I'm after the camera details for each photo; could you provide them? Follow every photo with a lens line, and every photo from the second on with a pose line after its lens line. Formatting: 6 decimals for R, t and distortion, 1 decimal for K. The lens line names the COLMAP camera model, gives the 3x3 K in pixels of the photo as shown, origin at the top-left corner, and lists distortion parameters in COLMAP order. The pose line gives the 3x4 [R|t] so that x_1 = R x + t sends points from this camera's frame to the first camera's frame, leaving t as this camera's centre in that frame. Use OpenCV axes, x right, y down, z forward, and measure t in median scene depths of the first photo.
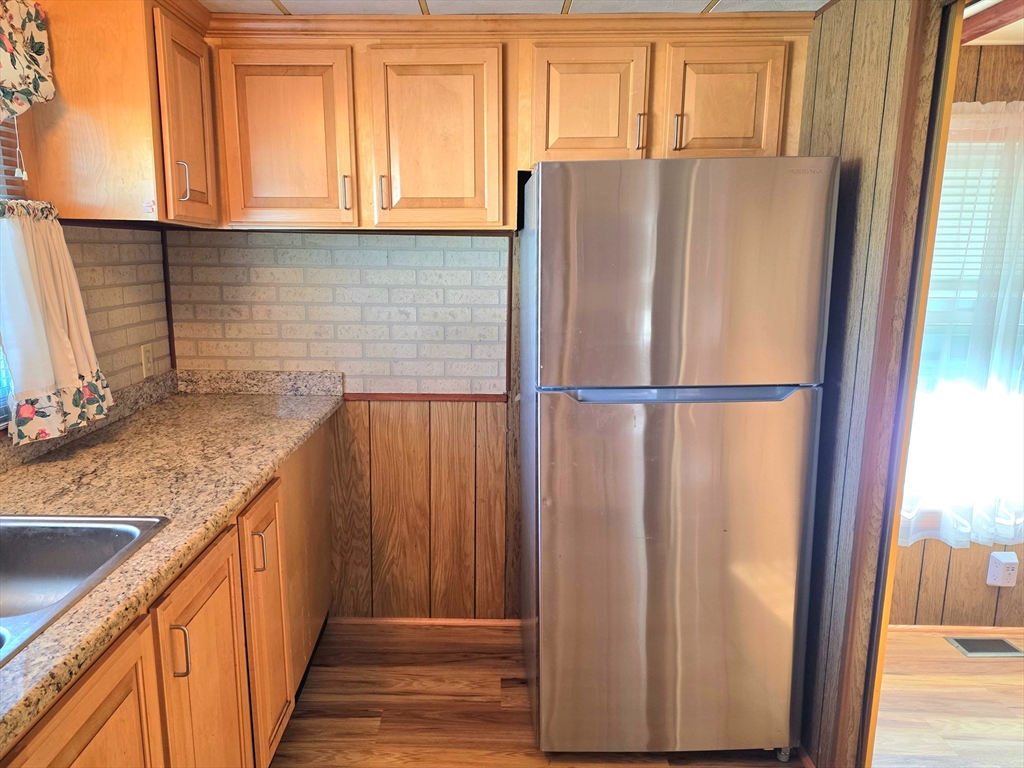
lens RADIAL K [[695.2, 0, 512.0], [0, 695.2, 384.0], [0, 0, 1]] dist [0.115590, -0.084434]
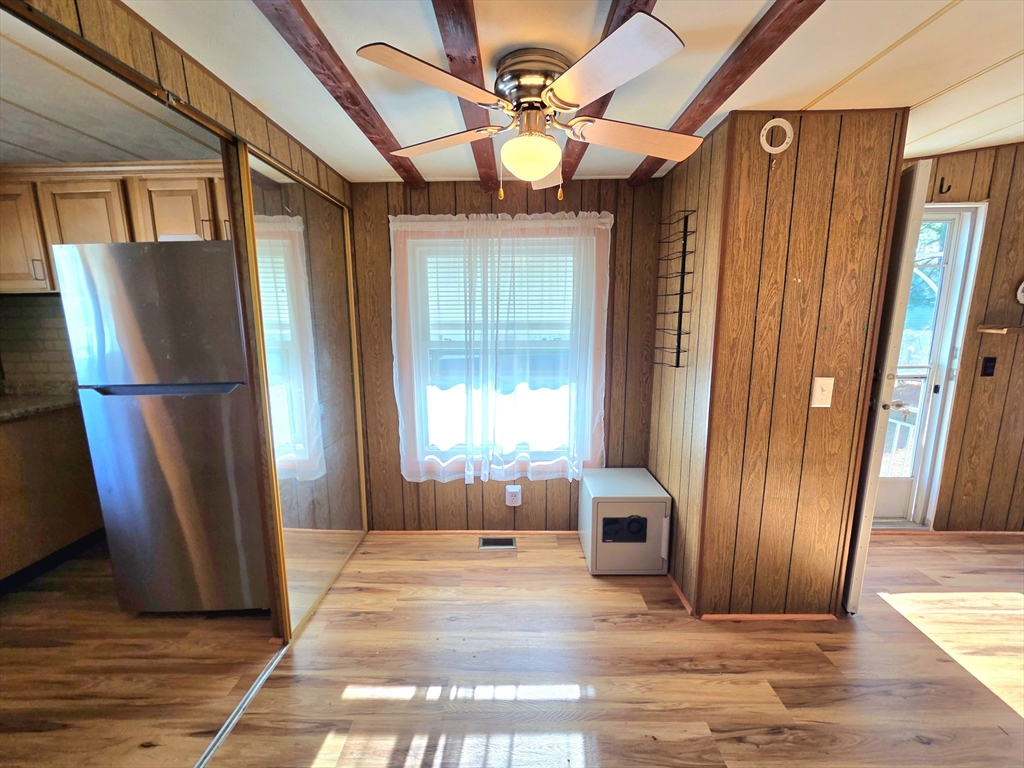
lens RADIAL K [[420.9, 0, 506.9], [0, 420.9, 386.8], [0, 0, 1]] dist [0.001736, -0.000038]
pose [[0.999891, -0.008962, -0.011714, 0.716205], [0.009073, 0.999914, 0.009515, -0.004576], [0.011627, -0.009620, 0.999886, 0.033394]]
